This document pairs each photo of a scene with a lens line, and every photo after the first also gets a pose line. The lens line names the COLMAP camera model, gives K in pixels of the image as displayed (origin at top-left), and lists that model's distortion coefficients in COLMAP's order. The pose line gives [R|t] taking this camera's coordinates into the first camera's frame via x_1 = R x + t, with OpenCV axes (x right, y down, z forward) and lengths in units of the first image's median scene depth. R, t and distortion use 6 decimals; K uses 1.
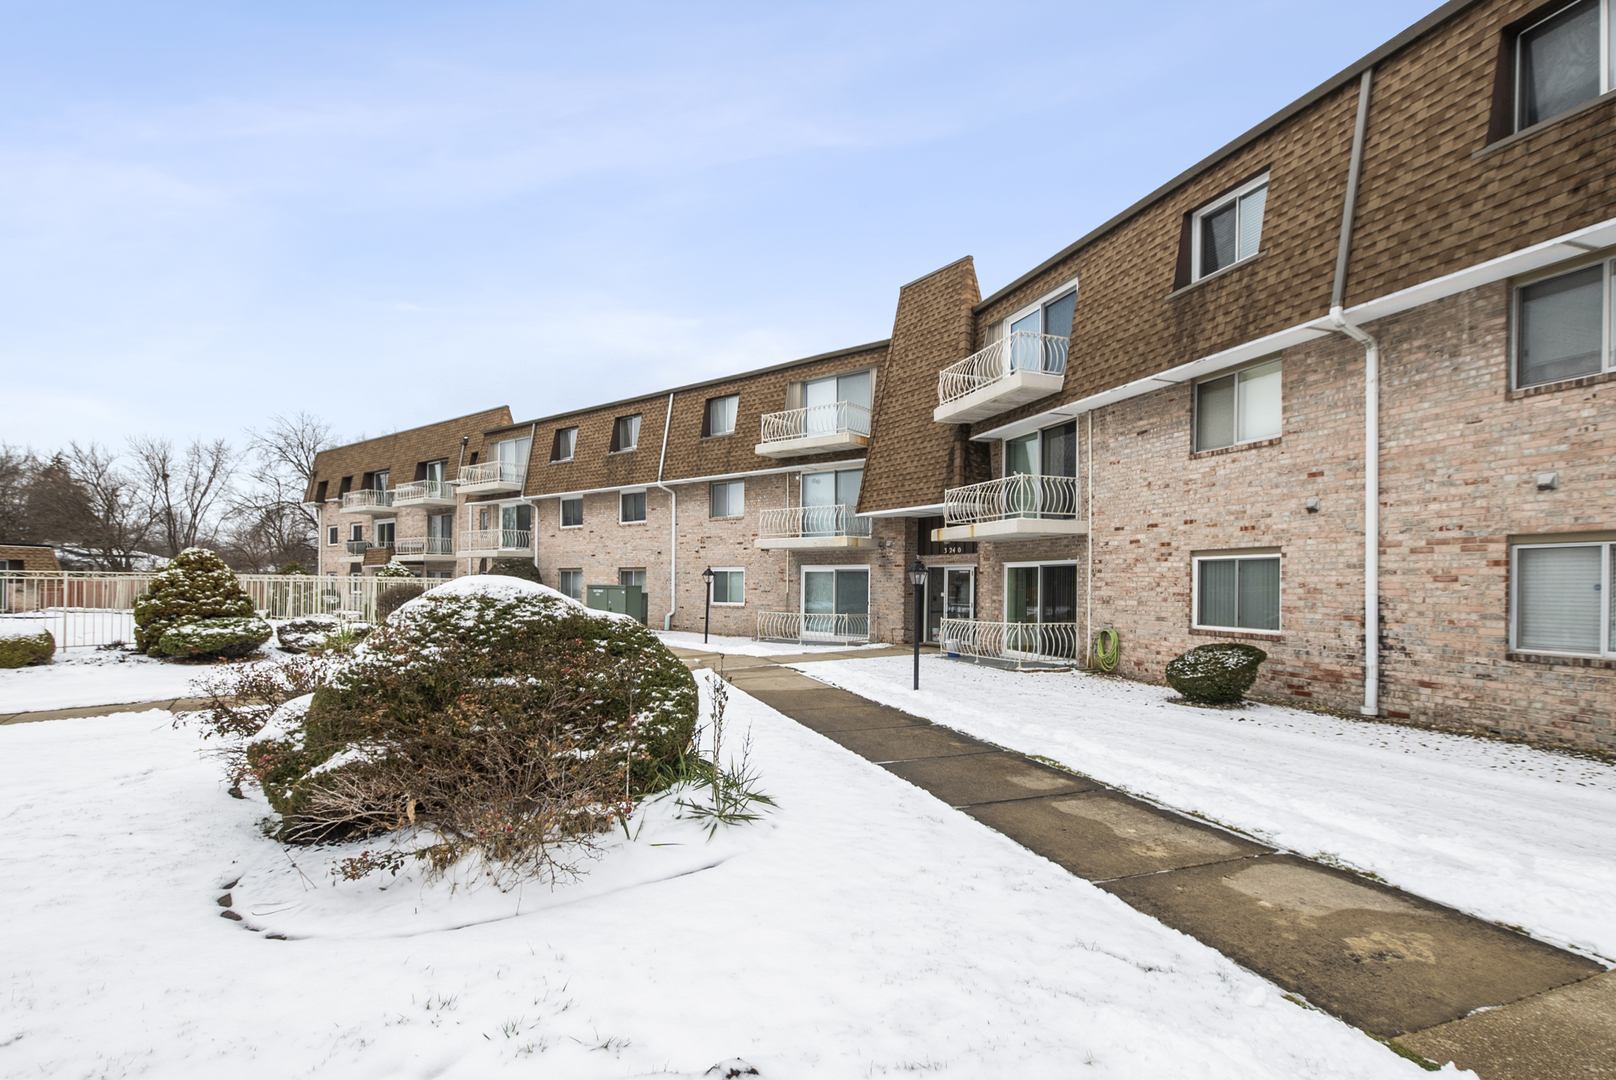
lens RADIAL K [[745.3, 0, 832.4], [0, 745.3, 574.6], [0, 0, 1]] dist [0.010146, -0.004394]
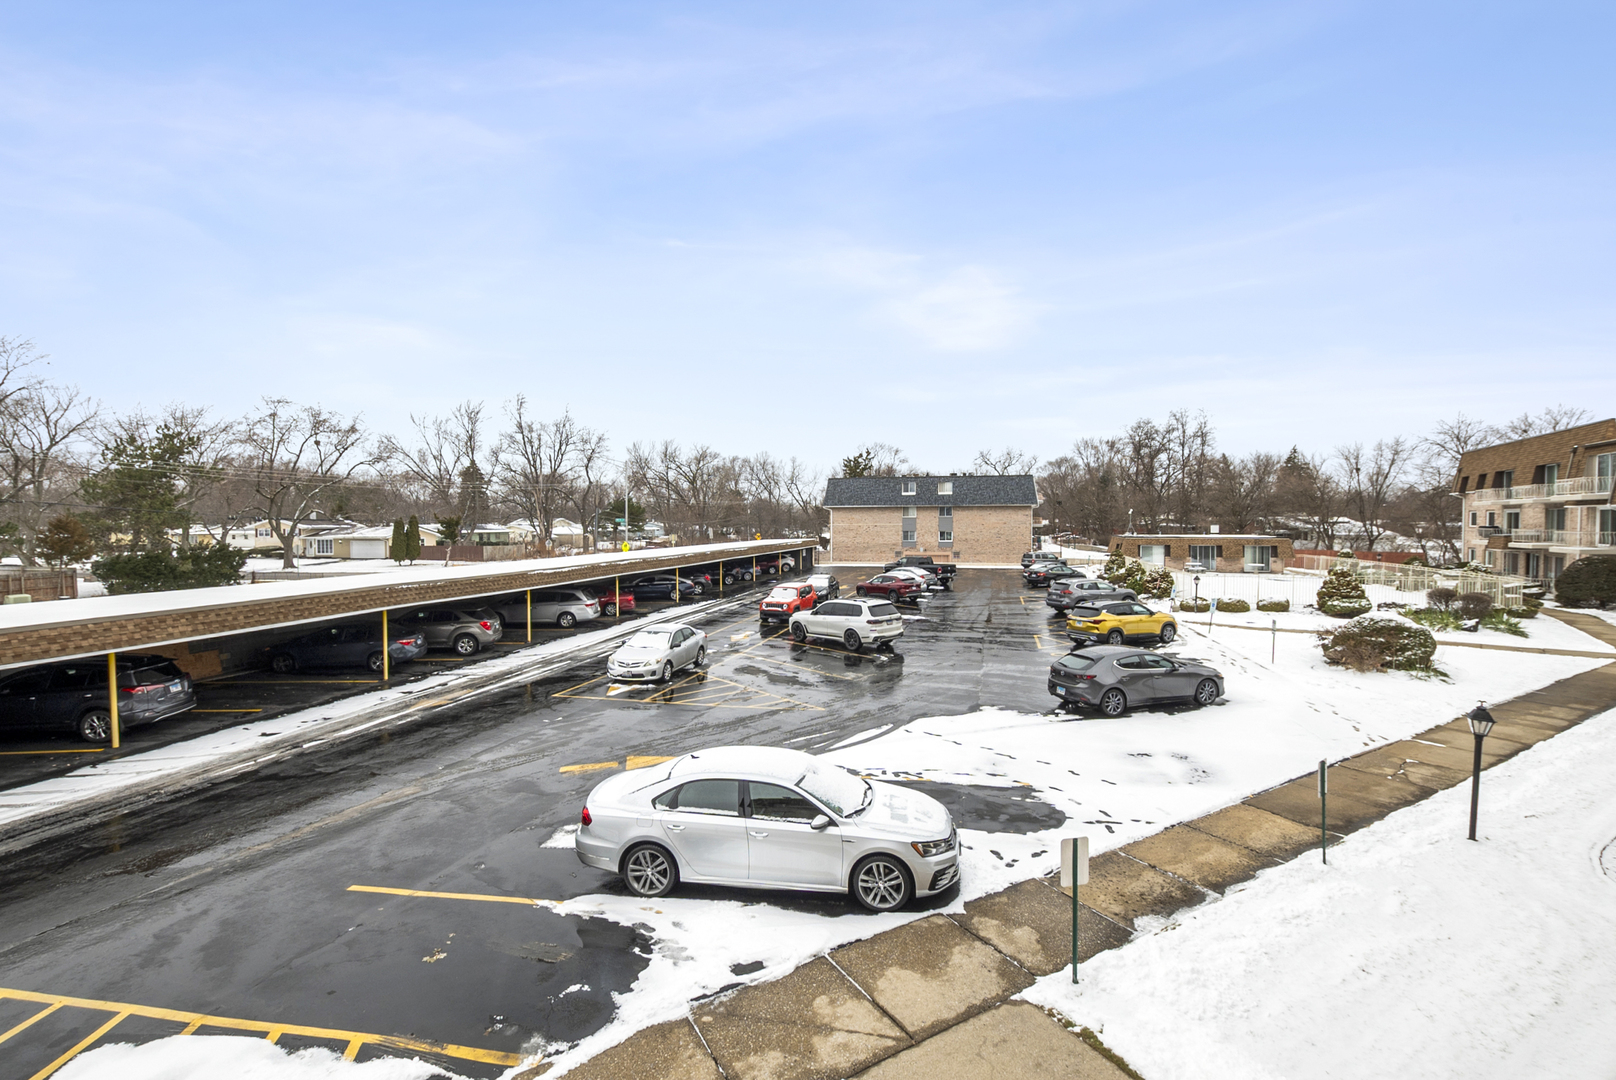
lens RADIAL K [[745.3, 0, 795.7], [0, 745.3, 545.5], [0, 0, 1]] dist [0.010146, -0.004394]
pose [[0.180254, 0.029634, -0.983174, 0.512277], [0.018125, 0.999276, 0.033442, -0.096018], [0.983453, -0.023848, 0.179586, -0.490506]]
